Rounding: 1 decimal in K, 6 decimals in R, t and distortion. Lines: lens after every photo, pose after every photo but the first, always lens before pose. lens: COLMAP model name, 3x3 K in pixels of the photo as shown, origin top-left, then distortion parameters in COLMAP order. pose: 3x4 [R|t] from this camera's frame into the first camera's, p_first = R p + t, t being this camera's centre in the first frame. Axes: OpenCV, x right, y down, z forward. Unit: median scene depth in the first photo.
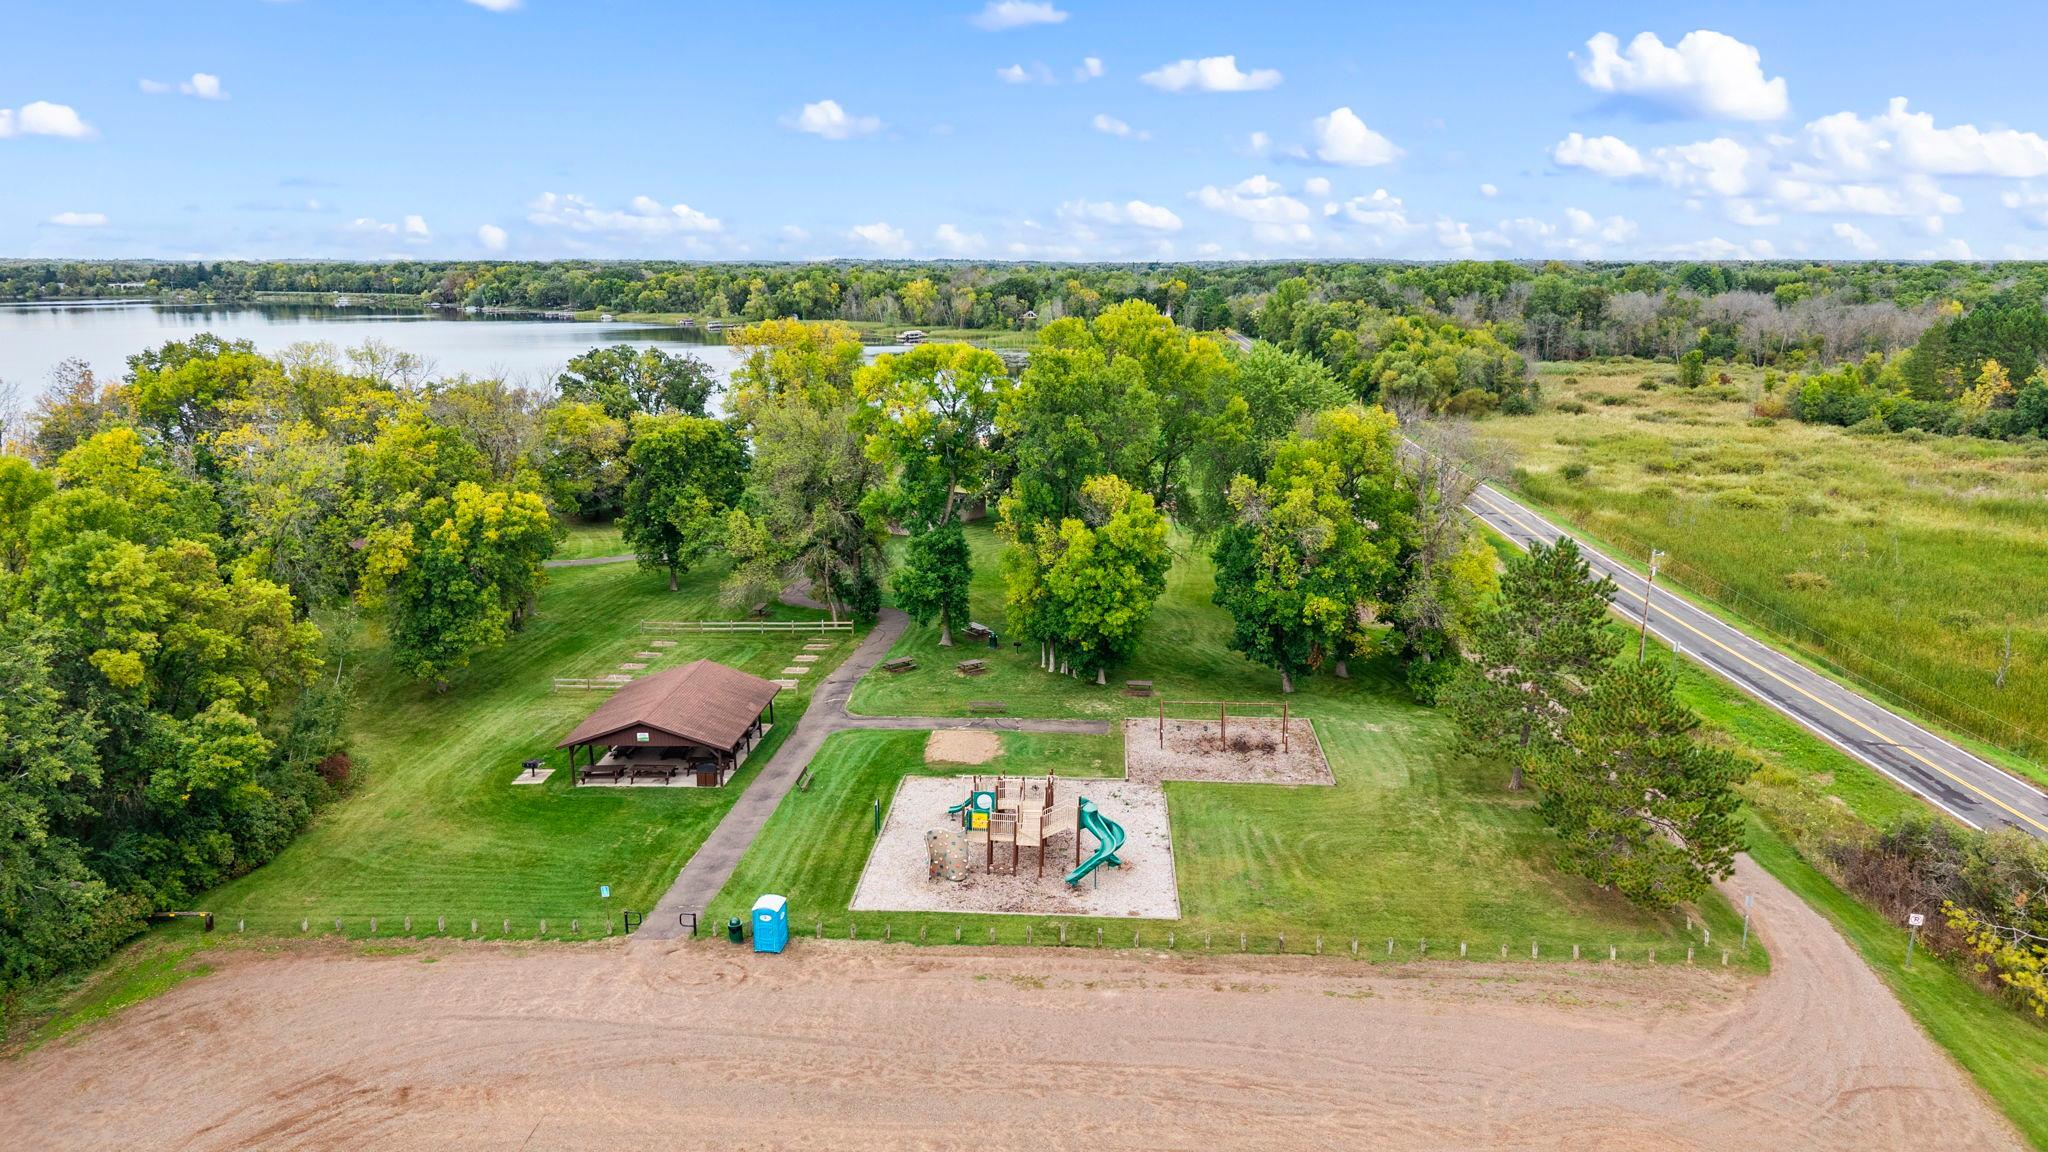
lens RADIAL K [[1374.2, 0, 1019.1], [0, 1374.2, 572.0], [0, 0, 1]] dist [0.004988, -0.003703]
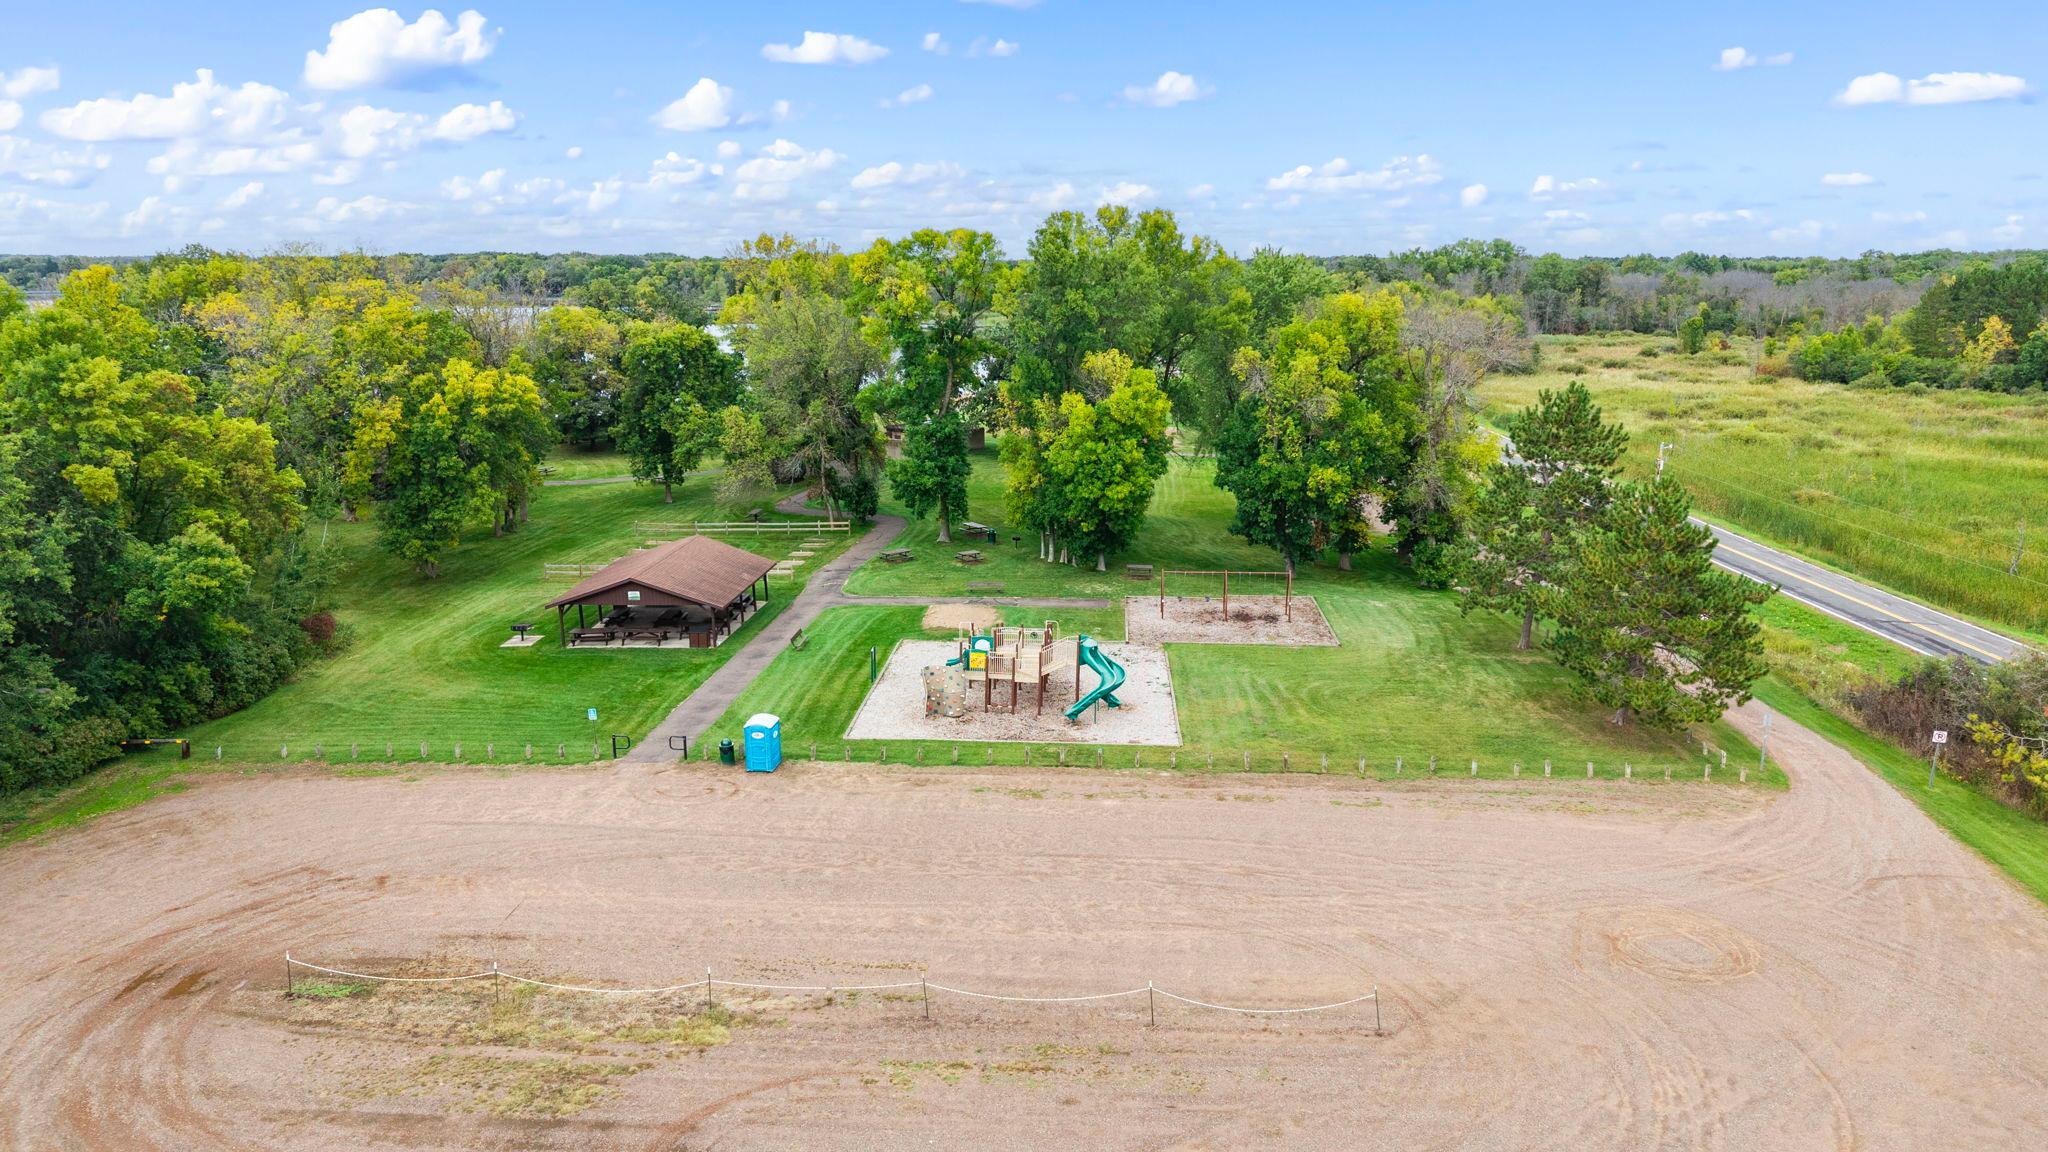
lens RADIAL K [[1369.7, 0, 1019.5], [0, 1369.7, 572.5], [0, 0, 1]] dist [0.004124, -0.003012]
pose [[0.999998, 0.001615, 0.001067, 0.000109], [-0.001615, 0.999999, 0.000432, 0.097738], [-0.001066, -0.000434, 0.999999, 0.022312]]
